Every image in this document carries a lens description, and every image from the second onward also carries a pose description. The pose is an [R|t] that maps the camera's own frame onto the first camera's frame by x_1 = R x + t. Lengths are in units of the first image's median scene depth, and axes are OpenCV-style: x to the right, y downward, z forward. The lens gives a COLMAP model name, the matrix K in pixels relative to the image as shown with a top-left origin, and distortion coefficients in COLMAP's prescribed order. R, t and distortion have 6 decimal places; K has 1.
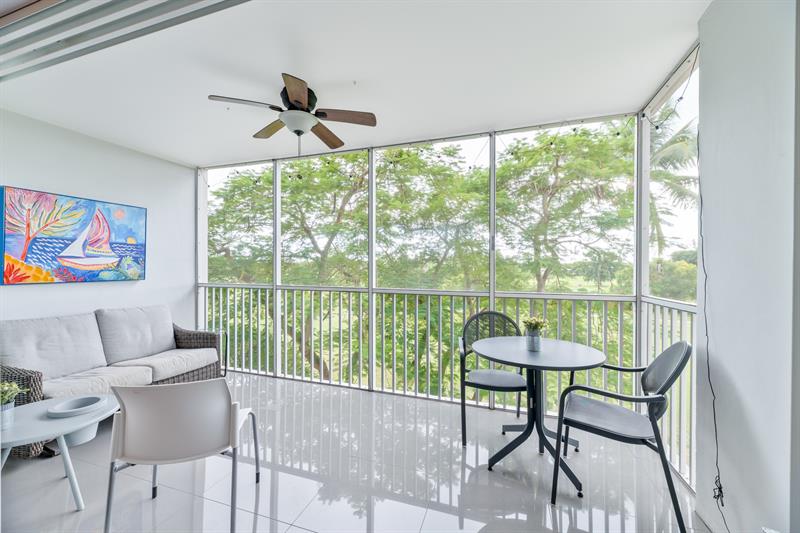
lens RADIAL K [[320.5, 0, 400.0], [0, 320.5, 266.5], [0, 0, 1]] dist [0.004434, 0.000195]
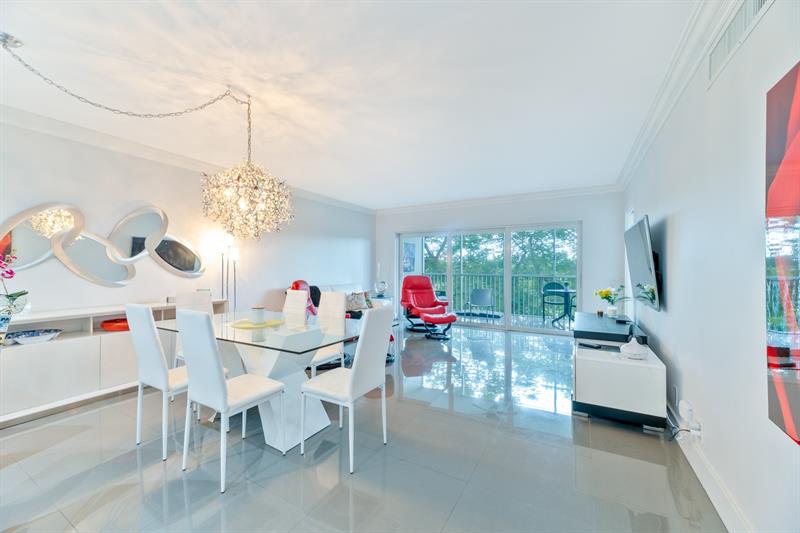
lens RADIAL K [[320.5, 0, 400.0], [0, 320.5, 266.5], [0, 0, 1]] dist [0.004434, 0.000195]
pose [[0.980856, 0.002198, -0.194721, -0.386624], [-0.002249, 0.999997, -0.000039, 0.001635], [0.194720, 0.000476, 0.980859, -1.616027]]
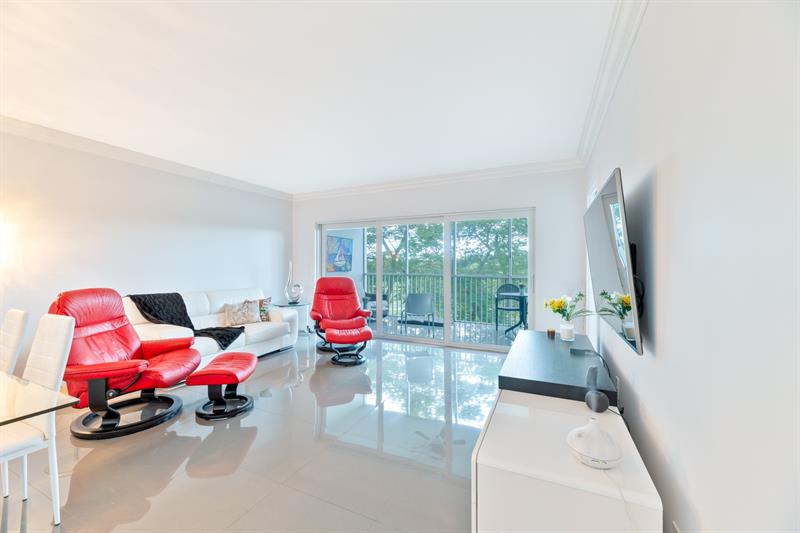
lens RADIAL K [[325.6, 0, 400.0], [0, 325.6, 266.5], [0, 0, 1]] dist [-0.000111, 0.000003]
pose [[0.993480, 0.002696, -0.113977, -0.204025], [-0.002225, 0.999988, 0.004259, -0.001161], [0.113987, -0.003978, 0.993474, -1.227963]]
